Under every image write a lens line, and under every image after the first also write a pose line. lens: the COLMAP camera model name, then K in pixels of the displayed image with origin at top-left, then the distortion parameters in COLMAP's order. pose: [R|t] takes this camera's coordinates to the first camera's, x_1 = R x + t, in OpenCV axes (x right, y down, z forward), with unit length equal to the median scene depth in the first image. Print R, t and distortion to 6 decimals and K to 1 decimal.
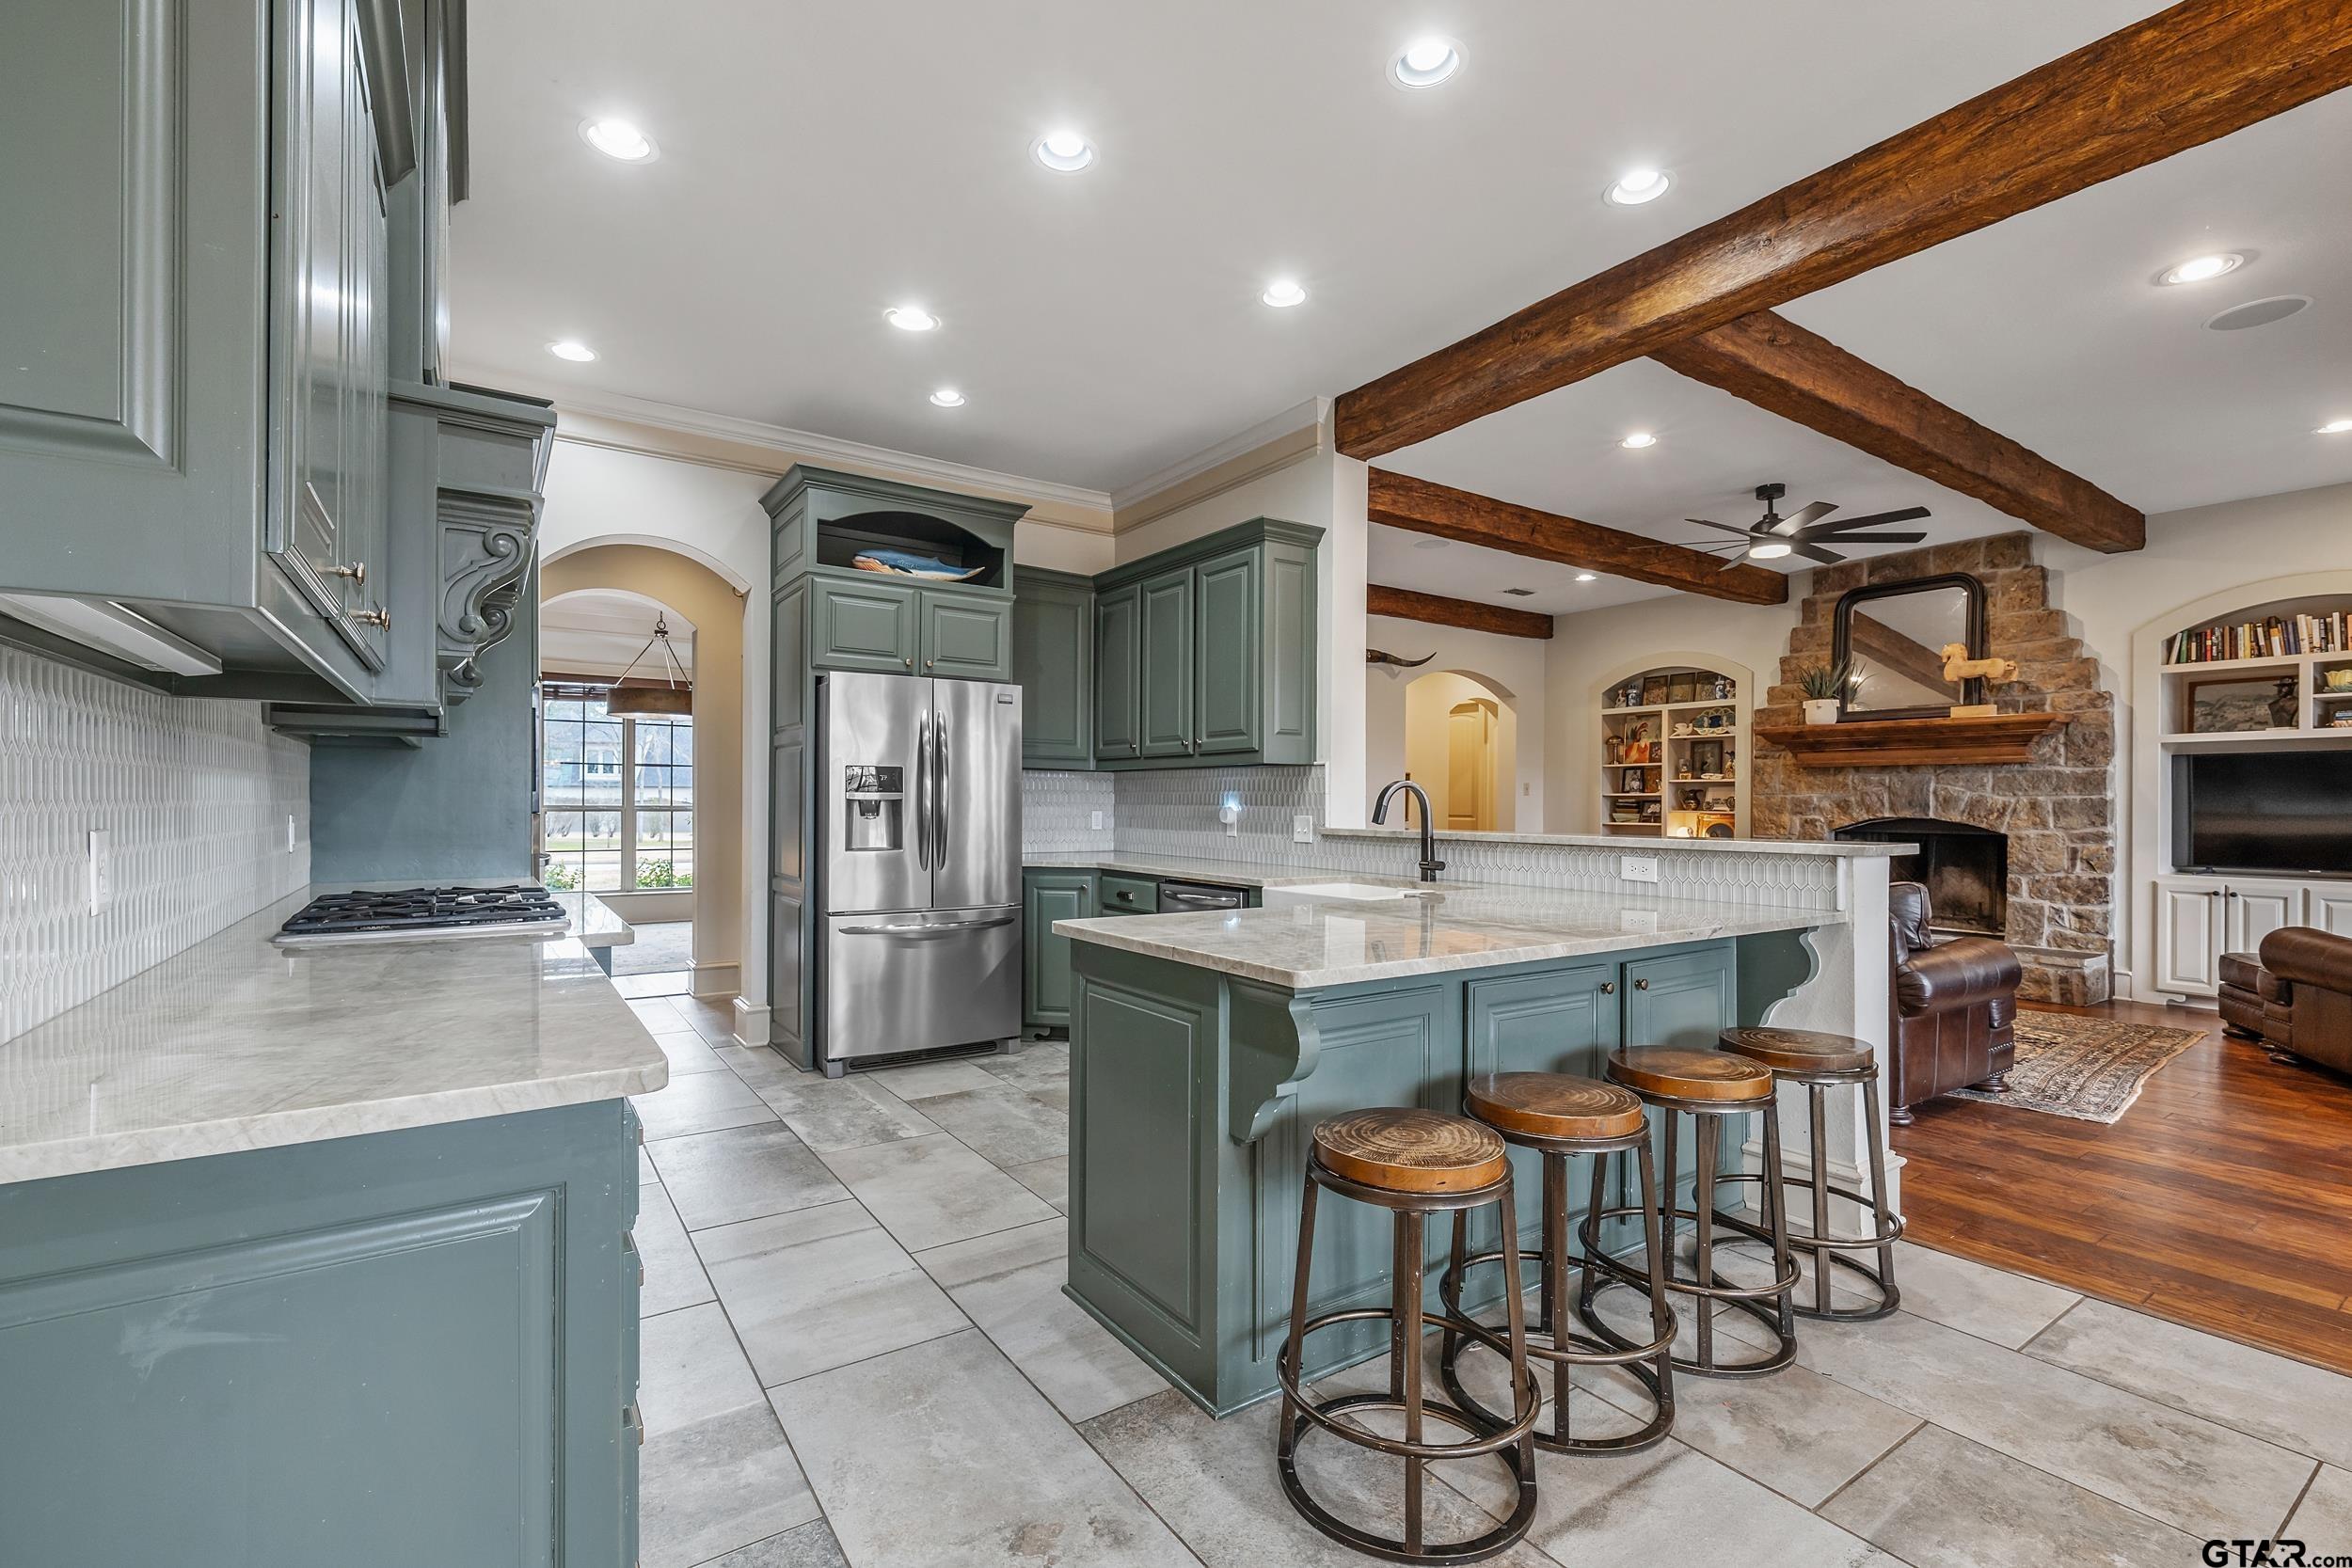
lens RADIAL K [[1033.6, 0, 1175.6], [0, 1033.6, 804.3], [0, 0, 1]] dist [0.002777, 0.000094]
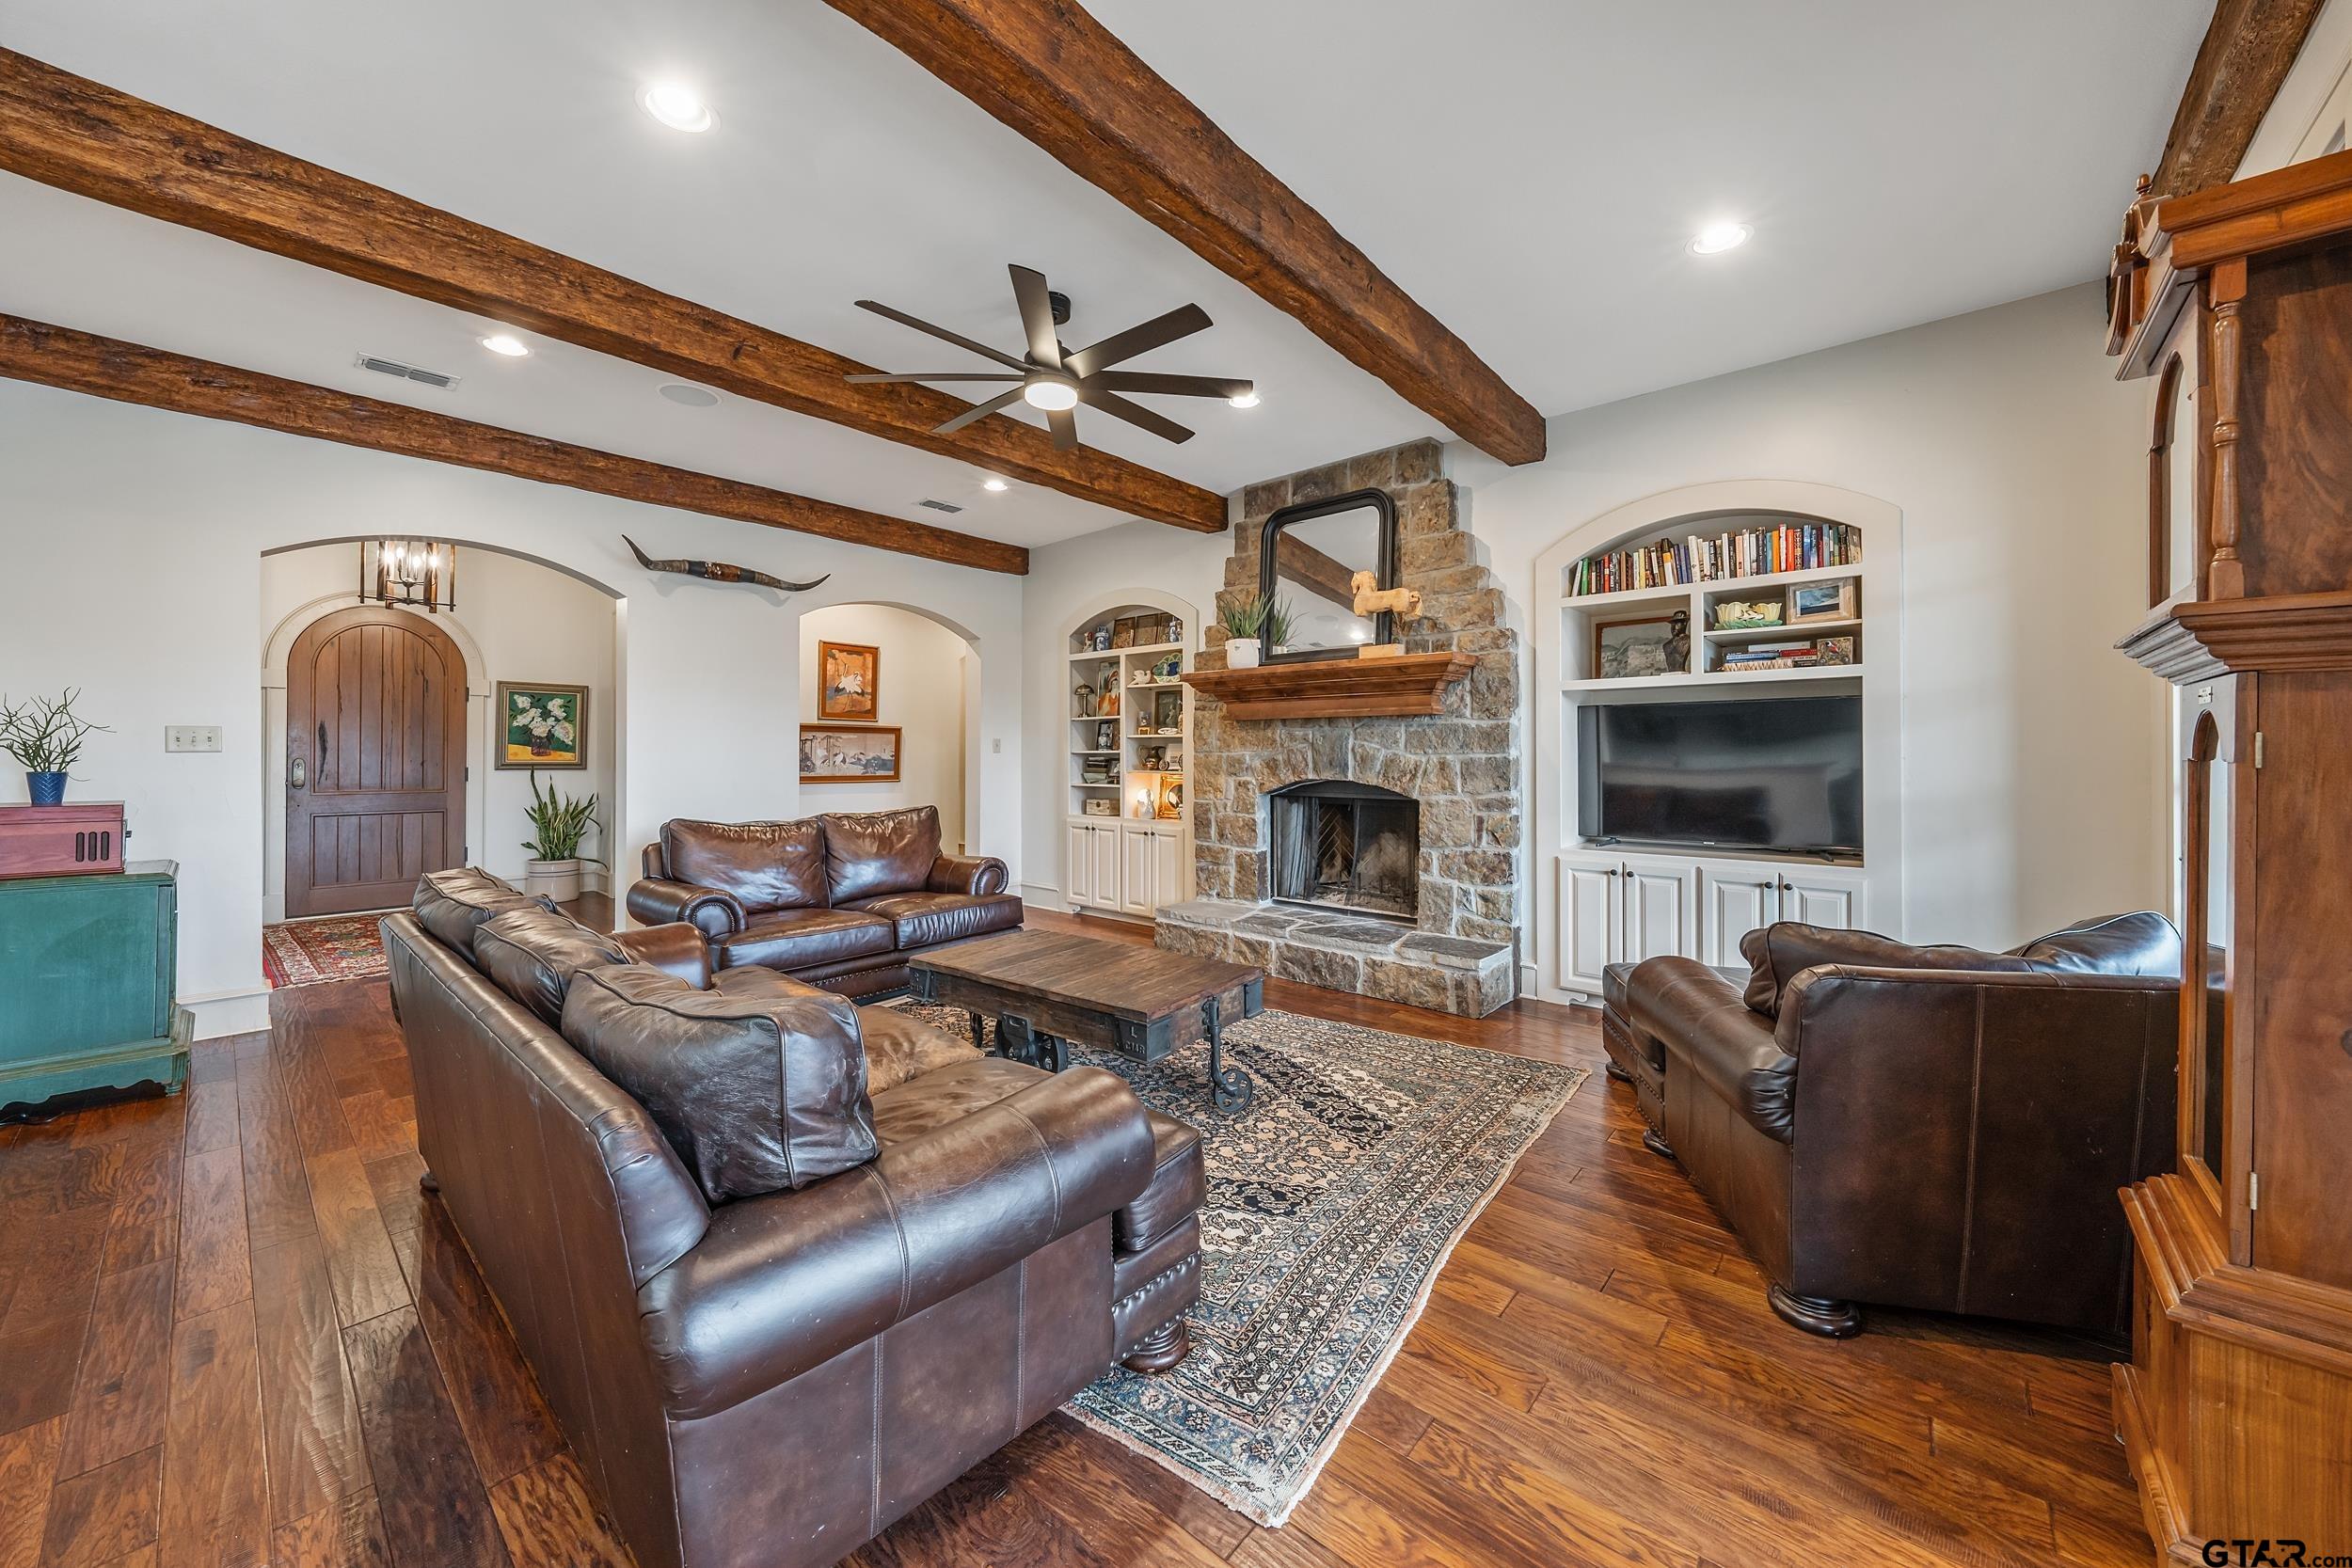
lens RADIAL K [[865.7, 0, 1176.5], [0, 865.7, 750.7], [0, 0, 1]] dist [0.000473, 0.000021]
pose [[0.968632, -0.002895, 0.248483, 0.449781], [0.004720, 0.999966, -0.006751, -0.007344], [-0.248455, 0.007712, 0.968613, 0.379494]]
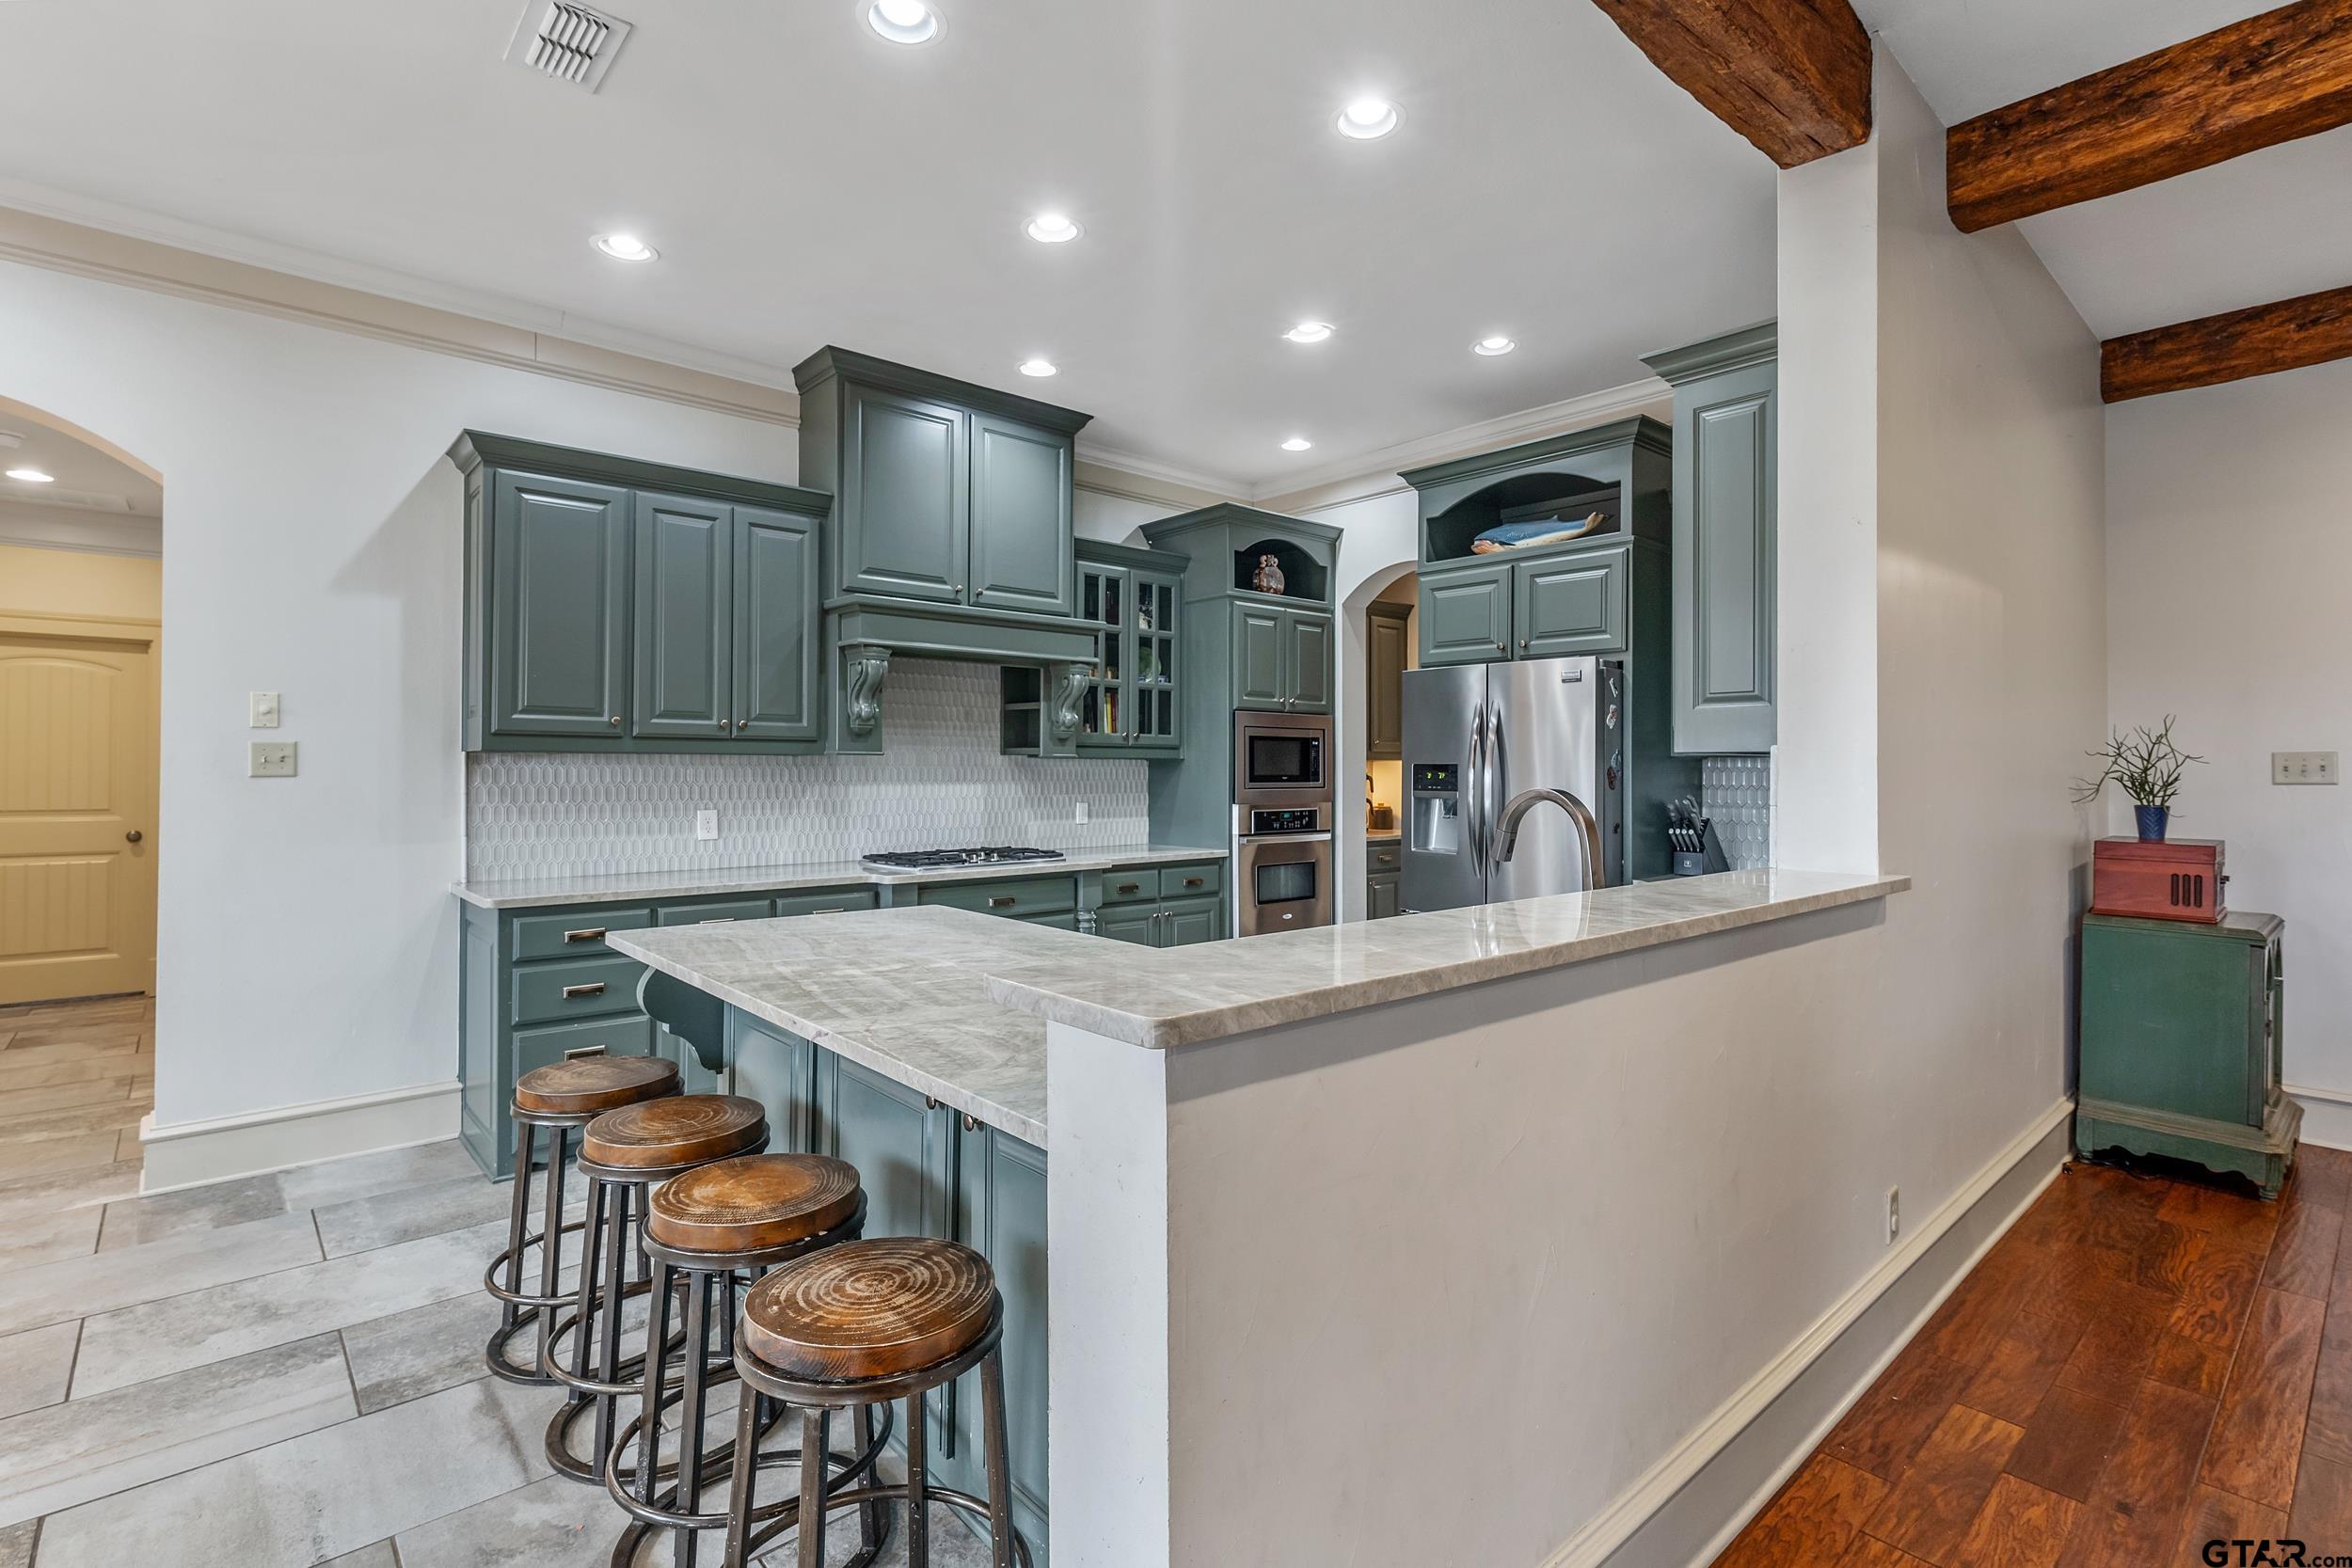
lens RADIAL K [[1101.6, 0, 1179.4], [0, 1101.6, 762.6], [0, 0, 1]] dist [0.001487, -0.000272]
pose [[0.127329, -0.010075, -0.991809, 0.471645], [-0.002731, 0.999941, -0.010508, -0.017704], [0.991857, 0.004046, 0.127294, 0.427339]]
